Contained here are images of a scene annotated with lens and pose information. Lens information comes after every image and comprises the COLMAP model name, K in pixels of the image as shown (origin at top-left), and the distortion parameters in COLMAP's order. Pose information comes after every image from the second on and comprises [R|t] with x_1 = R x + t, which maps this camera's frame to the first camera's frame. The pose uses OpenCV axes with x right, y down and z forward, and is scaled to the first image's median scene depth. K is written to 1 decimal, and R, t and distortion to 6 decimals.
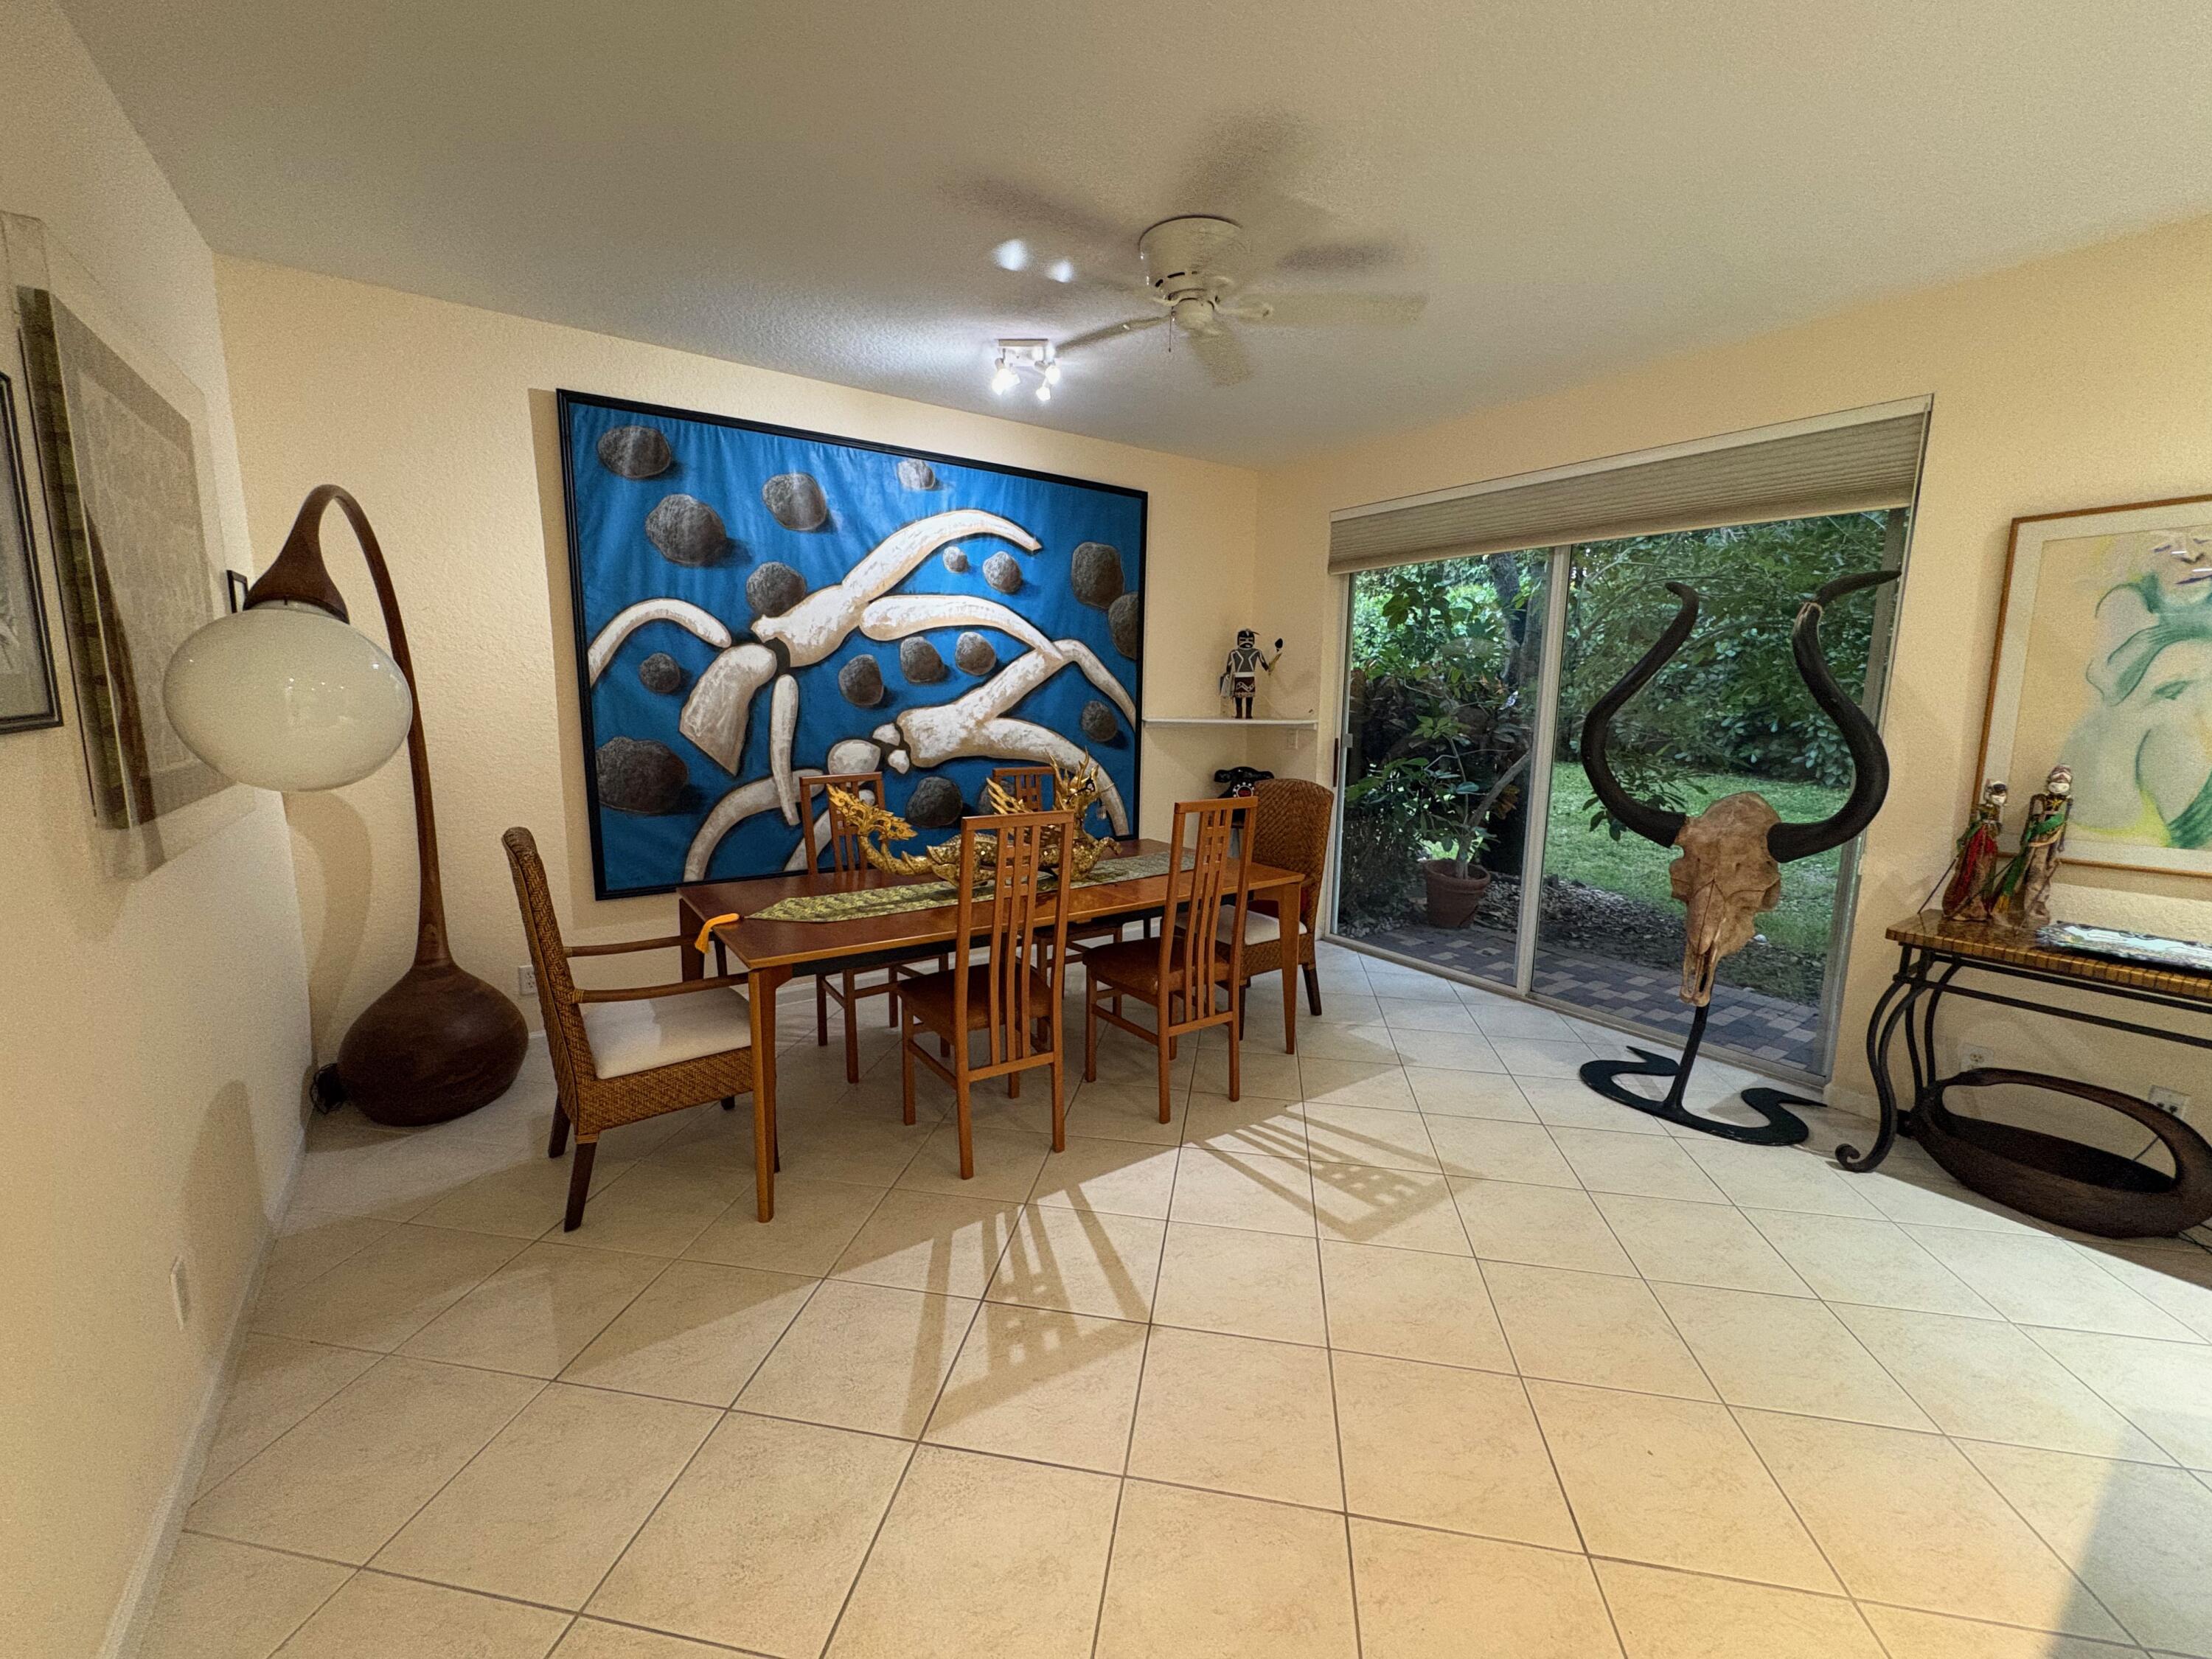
lens RADIAL K [[878.9, 0, 1104.7], [0, 878.9, 826.8], [0, 0, 1]] dist [0.001243, -0.000637]
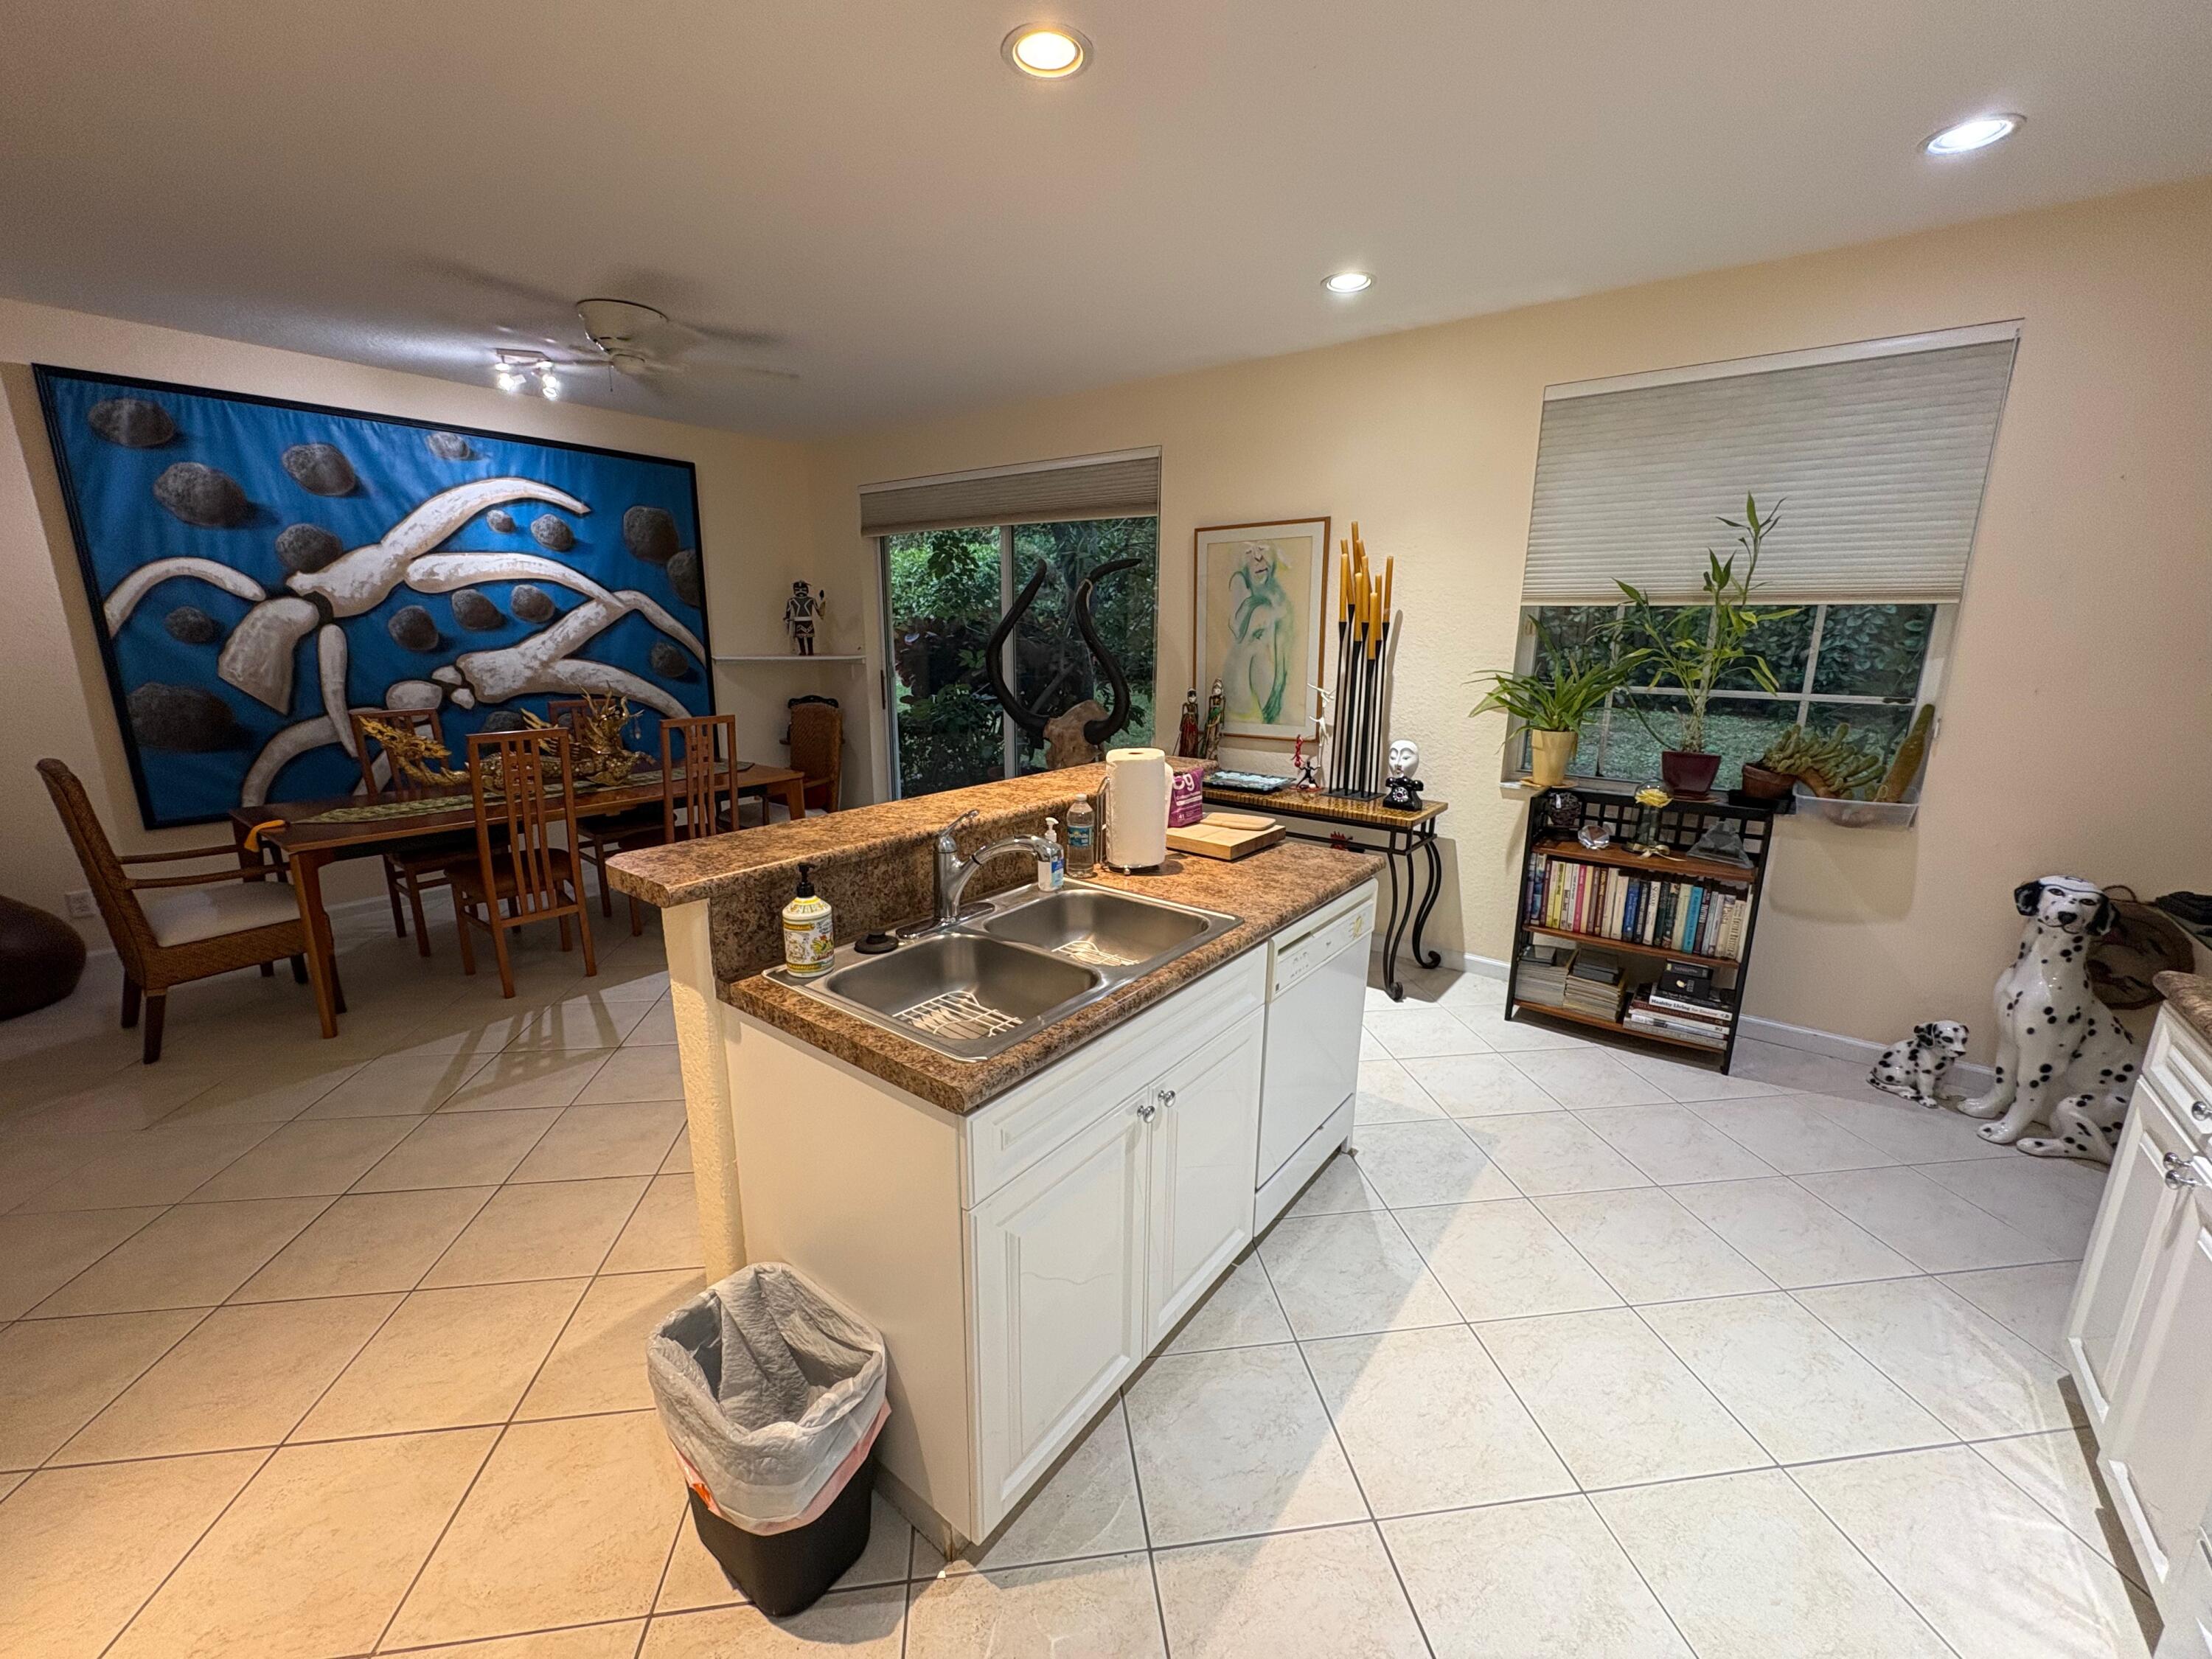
lens RADIAL K [[878.9, 0, 1104.6], [0, 878.9, 828.3], [0, 0, 1]] dist [0.001243, -0.000637]
pose [[0.954170, -0.073195, 0.290177, 0.263817], [0.050454, 0.995094, 0.085098, 0.046718], [-0.294983, -0.066558, 0.953182, -0.430757]]
